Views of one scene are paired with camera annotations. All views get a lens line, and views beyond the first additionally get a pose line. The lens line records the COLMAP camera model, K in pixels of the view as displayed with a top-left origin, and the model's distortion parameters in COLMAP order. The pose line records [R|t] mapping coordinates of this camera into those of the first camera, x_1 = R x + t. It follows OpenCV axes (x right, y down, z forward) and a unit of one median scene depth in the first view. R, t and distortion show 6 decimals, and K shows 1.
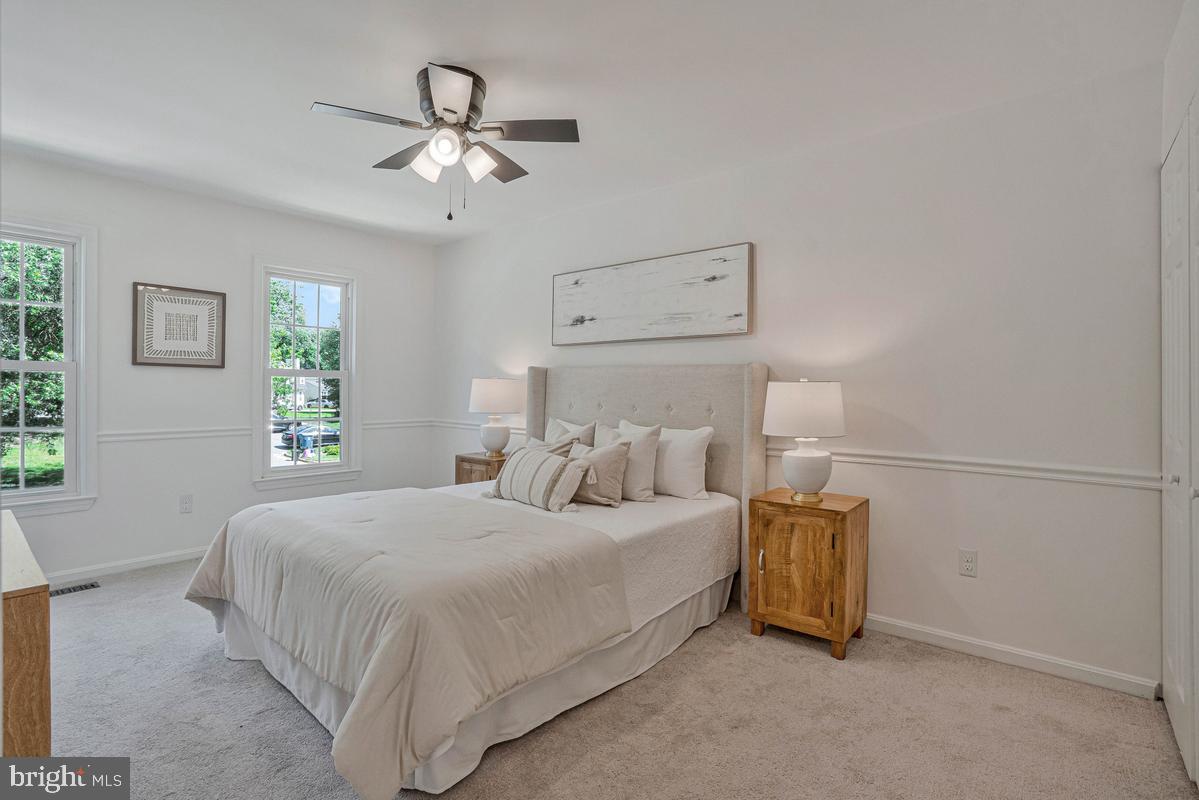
lens RADIAL K [[552.9, 0, 604.3], [0, 552.9, 392.0], [0, 0, 1]] dist [-0.061109, 0.025994]
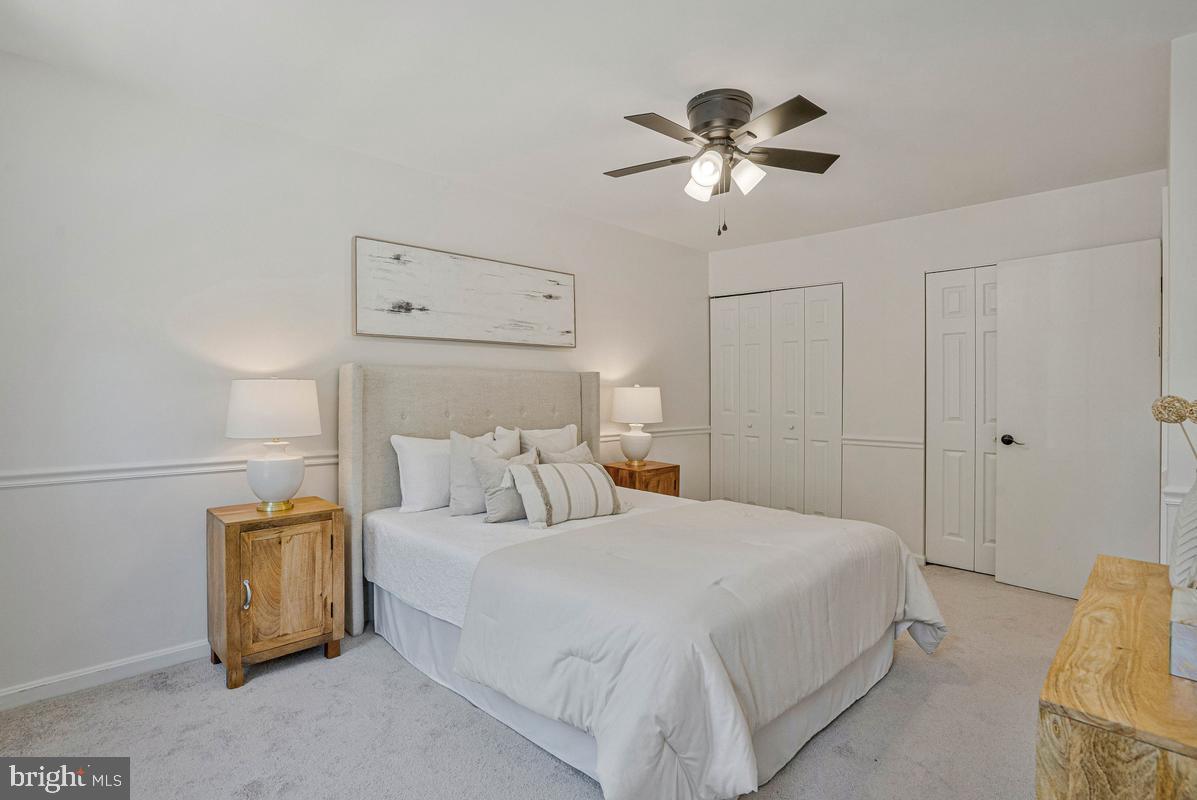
lens RADIAL K [[552.0, 0, 603.3], [0, 552.0, 392.0], [0, 0, 1]] dist [-0.061109, 0.025994]
pose [[0.140885, -0.016914, 0.989881, -0.794267], [0.000229, 0.999855, 0.017051, -0.022335], [-0.990026, -0.002176, 0.140868, 0.618681]]
